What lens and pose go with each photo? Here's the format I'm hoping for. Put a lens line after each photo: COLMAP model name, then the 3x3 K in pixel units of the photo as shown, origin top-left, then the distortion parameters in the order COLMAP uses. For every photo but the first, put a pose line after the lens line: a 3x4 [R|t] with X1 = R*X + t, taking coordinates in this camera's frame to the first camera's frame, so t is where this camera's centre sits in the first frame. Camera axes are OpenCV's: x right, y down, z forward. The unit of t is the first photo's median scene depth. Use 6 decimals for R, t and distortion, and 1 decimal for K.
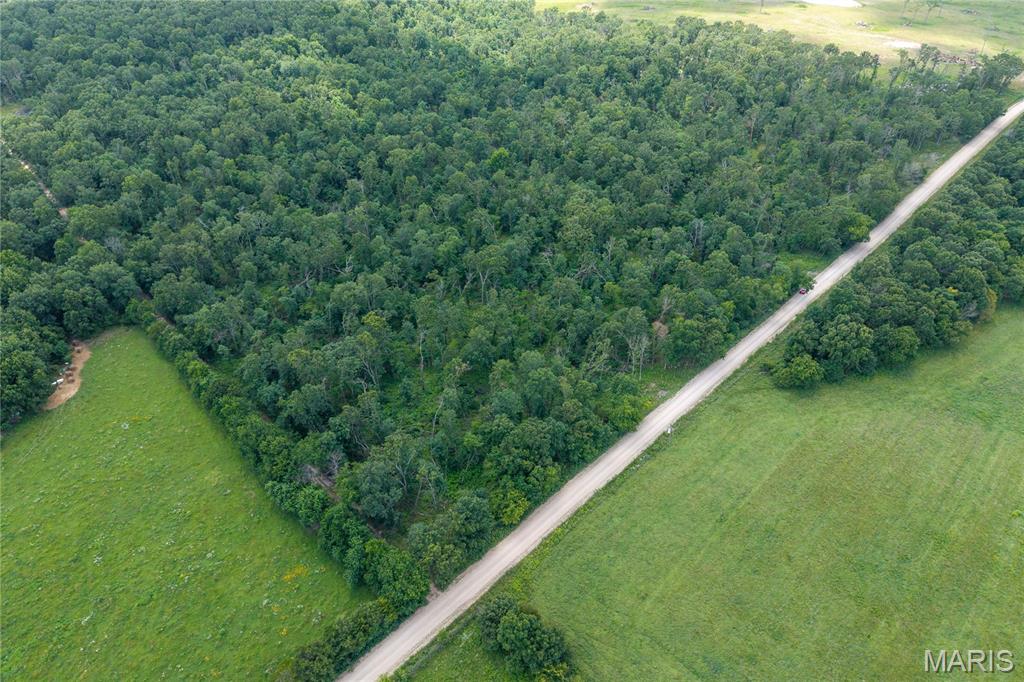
lens RADIAL K [[696.5, 0, 508.7], [0, 696.5, 348.7], [0, 0, 1]] dist [0.015854, -0.015284]
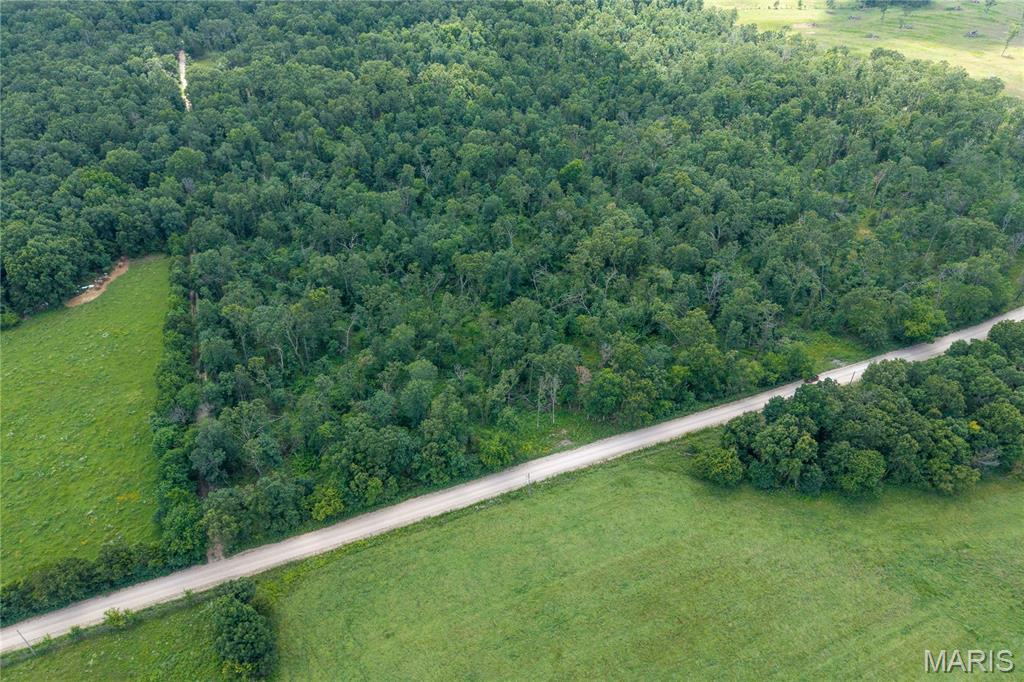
lens RADIAL K [[696.5, 0, 505.8], [0, 696.5, 339.7], [0, 0, 1]] dist [0.015854, -0.015284]
pose [[0.917587, 0.243632, -0.314130, 0.400240], [-0.246159, 0.968693, 0.032253, -0.077817], [0.312153, 0.047731, 0.948832, 0.093310]]
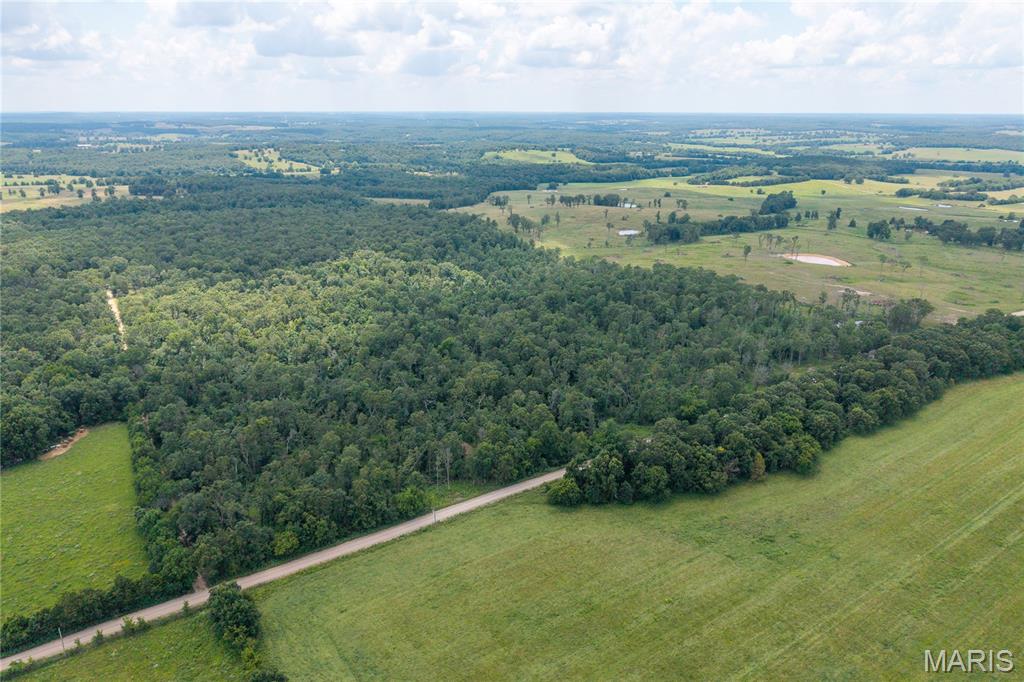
lens RADIAL K [[696.5, 0, 510.2], [0, 696.5, 347.4], [0, 0, 1]] dist [0.015854, -0.015284]
pose [[0.977772, 0.065002, -0.199339, 0.541703], [-0.129117, 0.935743, -0.328196, 0.207938], [0.165196, 0.346639, 0.923337, -0.248974]]
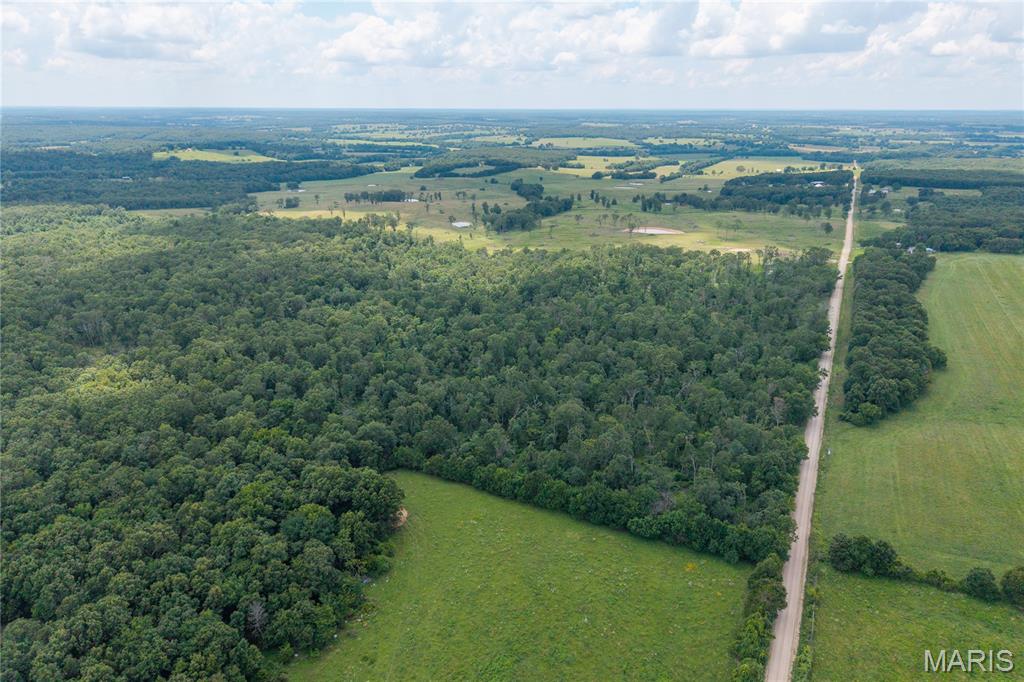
lens RADIAL K [[696.5, 0, 501.9], [0, 696.5, 345.7], [0, 0, 1]] dist [0.015854, -0.015284]
pose [[0.944781, -0.108414, 0.309251, -0.799621], [0.206230, 0.930088, -0.303983, 0.195206], [-0.254674, 0.350974, 0.901087, -0.248590]]
